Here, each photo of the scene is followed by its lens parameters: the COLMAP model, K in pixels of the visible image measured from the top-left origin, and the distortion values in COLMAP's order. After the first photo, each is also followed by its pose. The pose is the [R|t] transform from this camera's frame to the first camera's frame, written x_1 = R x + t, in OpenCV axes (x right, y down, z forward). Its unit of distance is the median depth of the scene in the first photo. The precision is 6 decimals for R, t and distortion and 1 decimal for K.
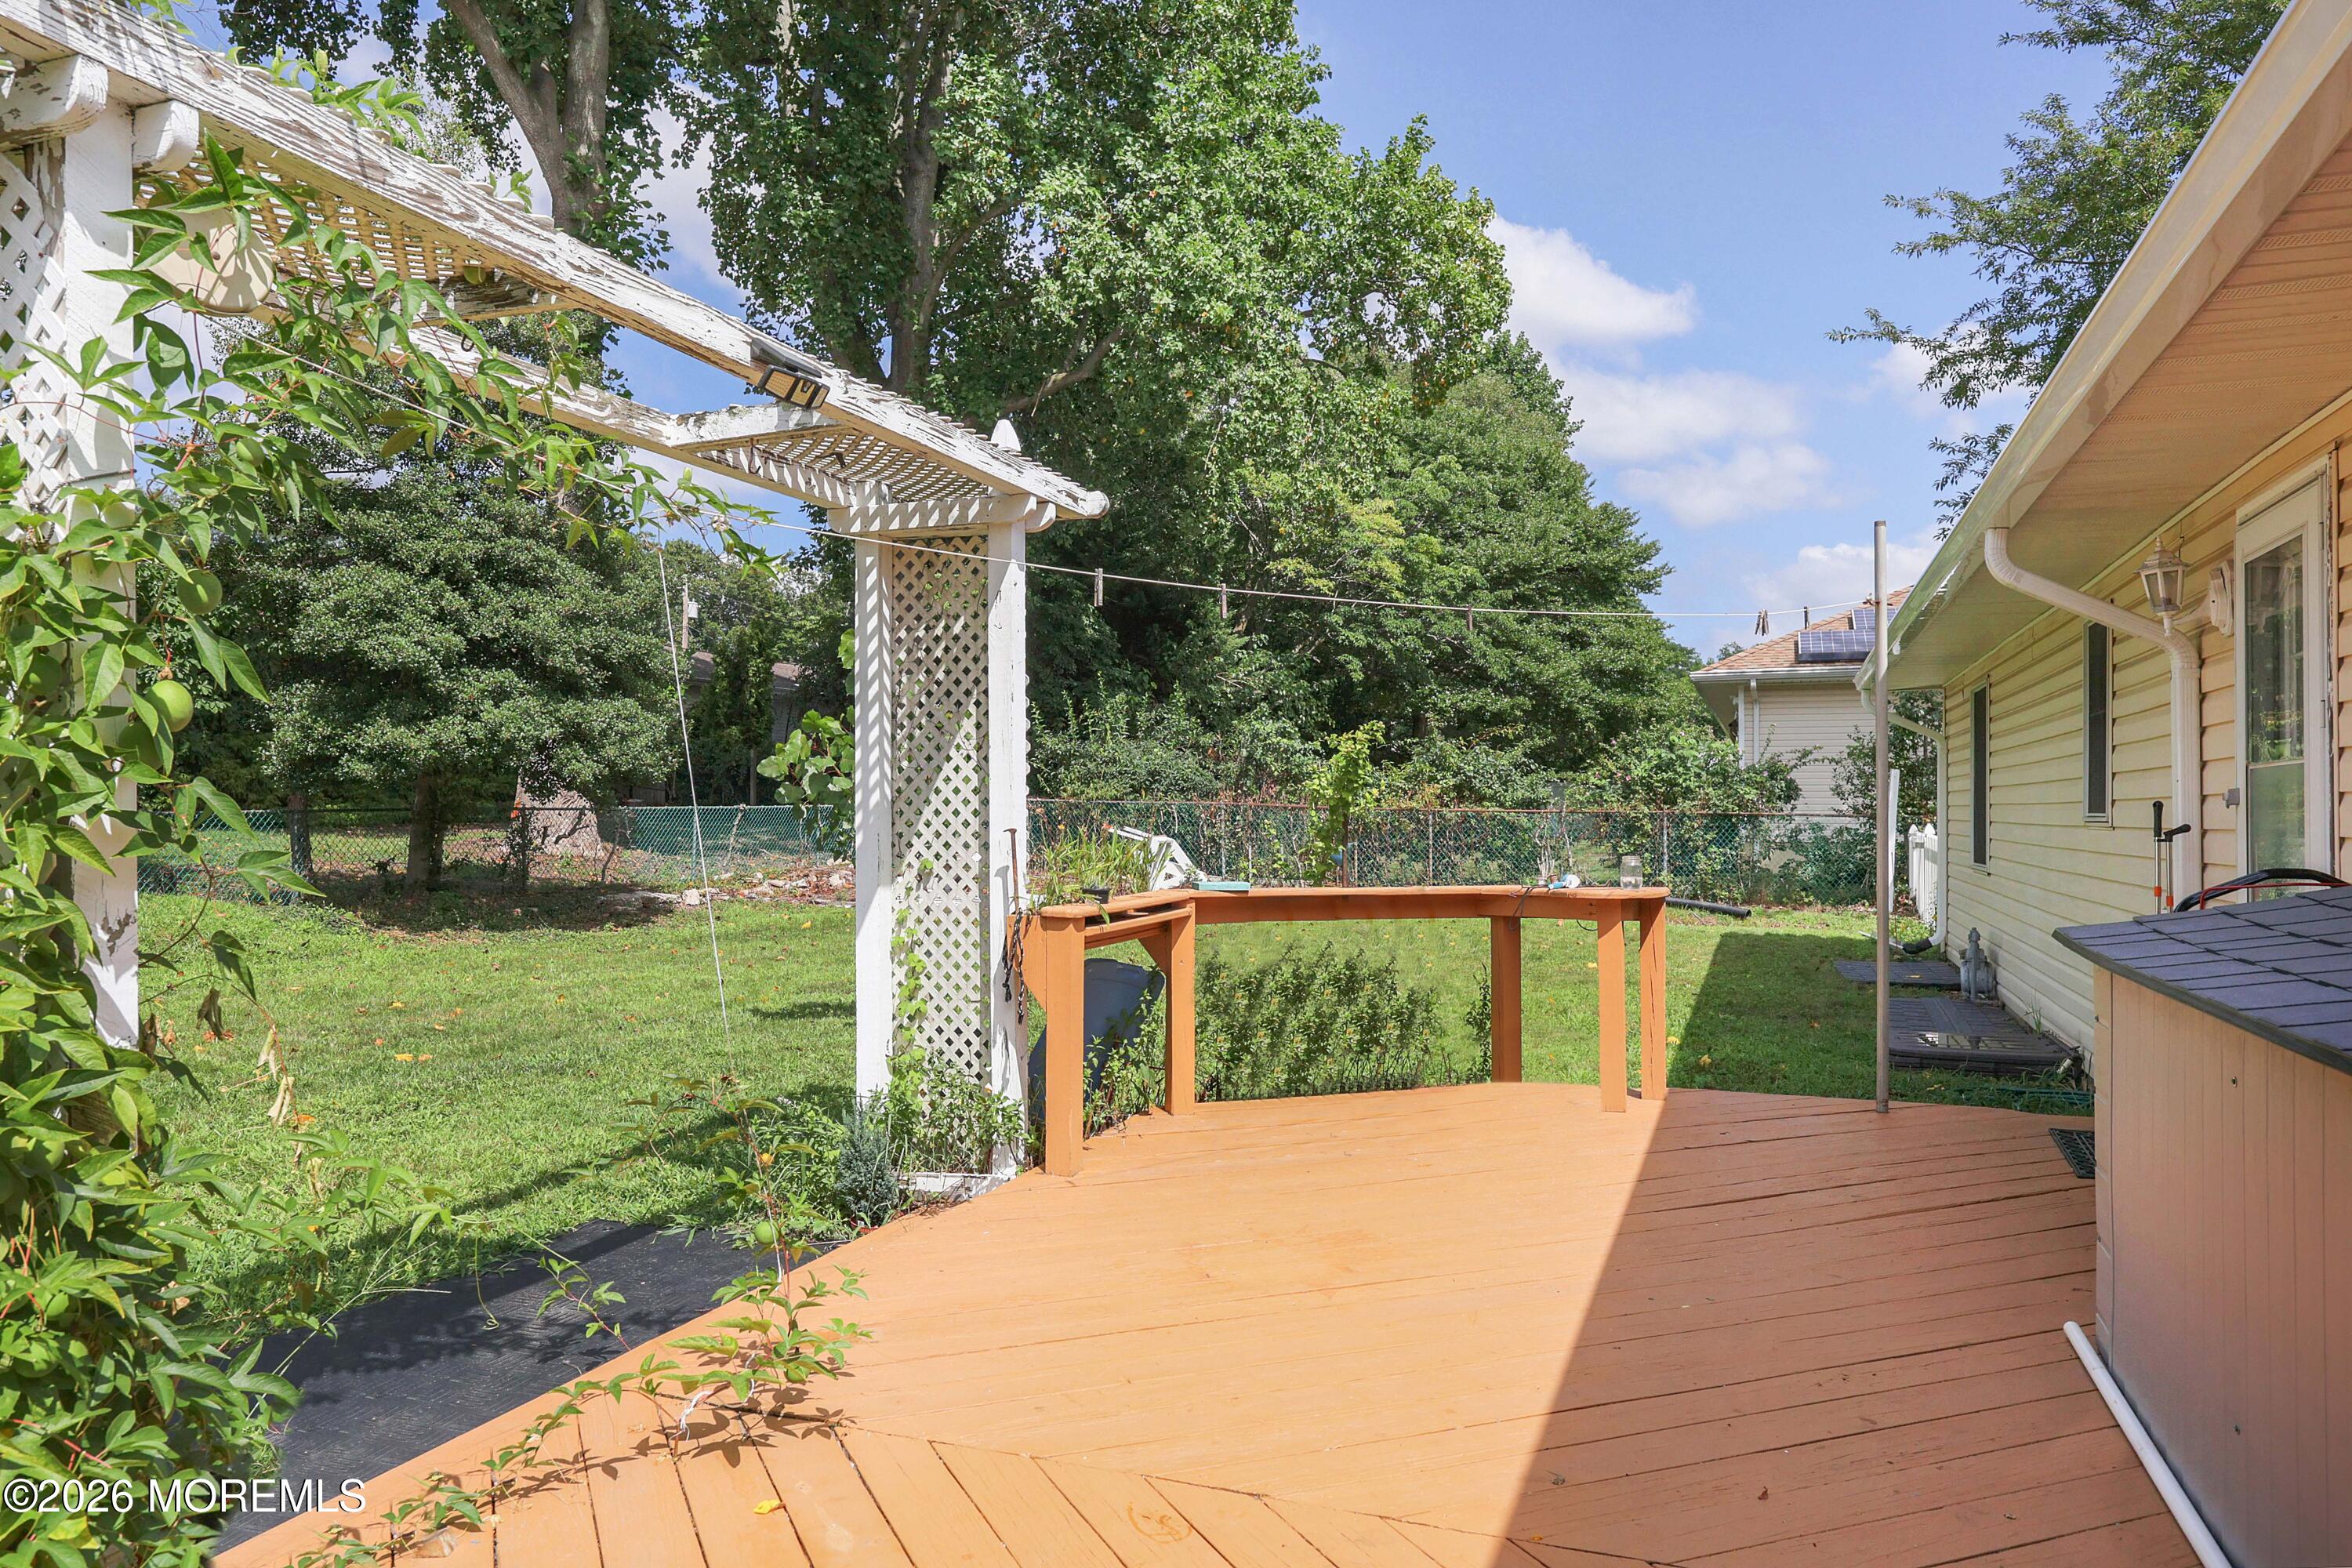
lens RADIAL K [[1530.5, 0, 1165.3], [0, 1530.5, 791.8], [0, 0, 1]] dist [-0.008133, -0.001939]
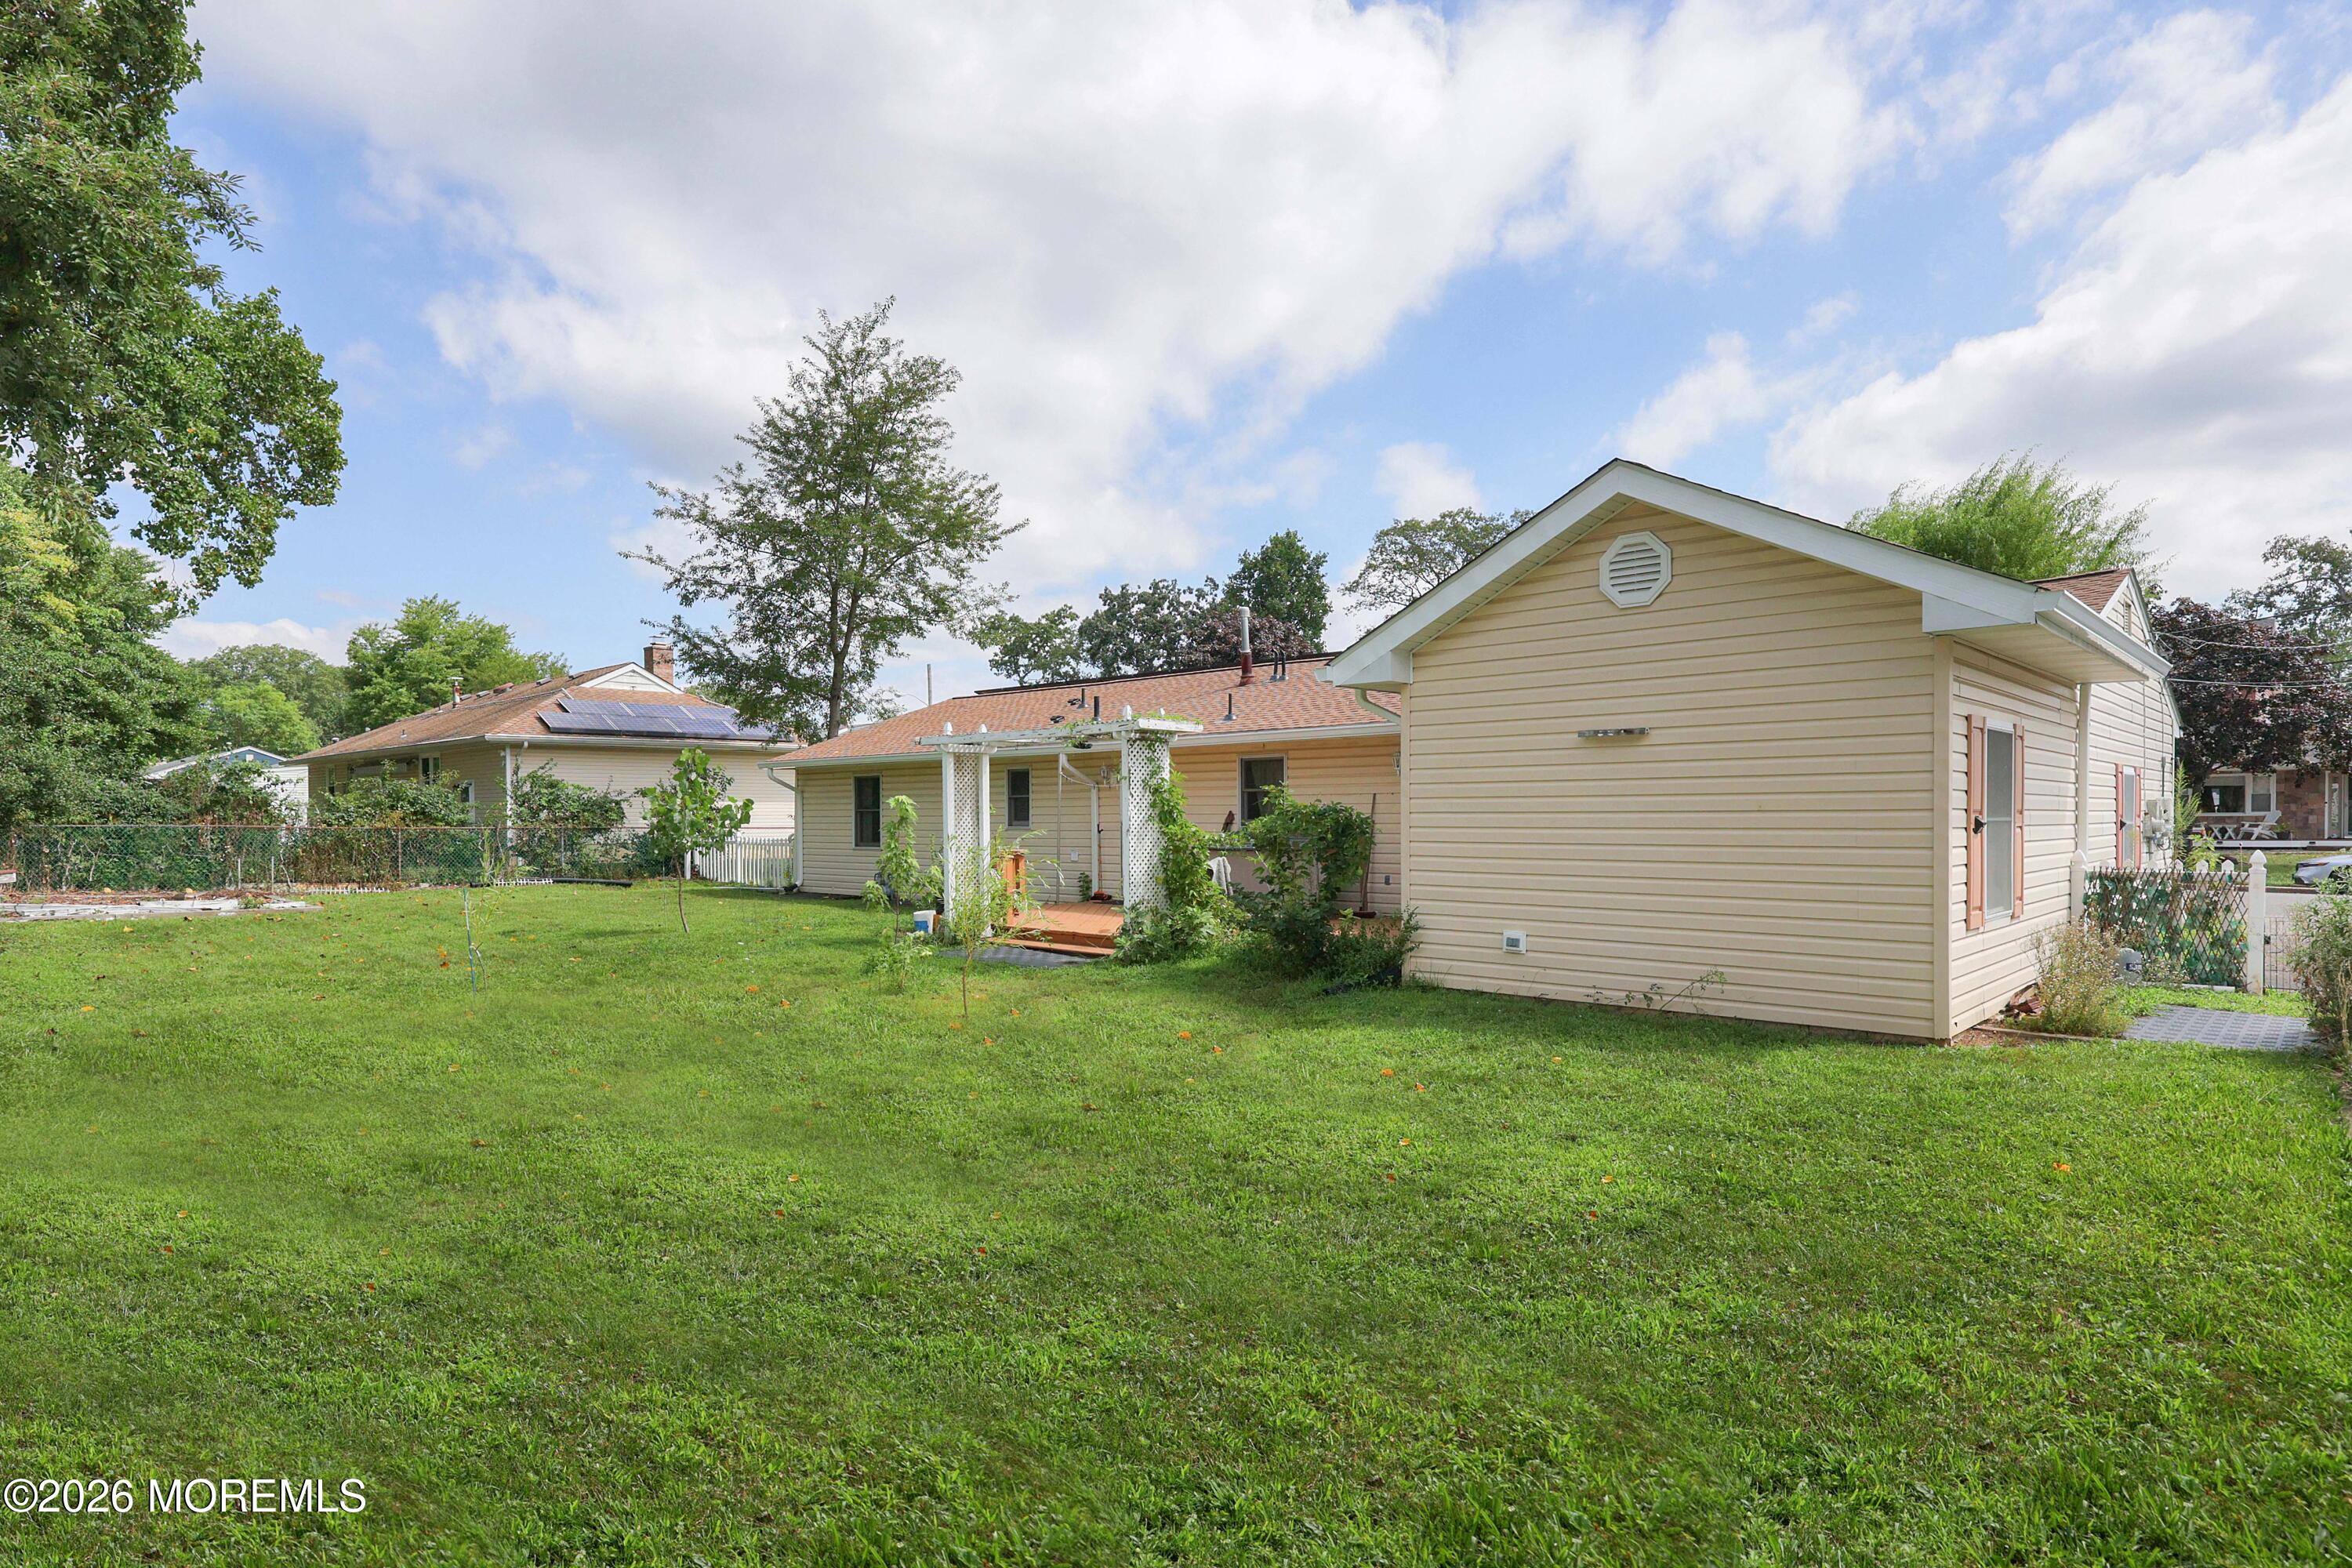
lens RADIAL K [[1239.1, 0, 1181.7], [0, 1239.1, 803.4], [0, 0, 1]] dist [-0.024927, -0.000044]
pose [[0.397909, 0.002032, 0.917422, -0.596727], [-0.002118, 0.999997, -0.001296, -0.011768], [-0.917422, -0.001427, 0.397912, -0.140700]]
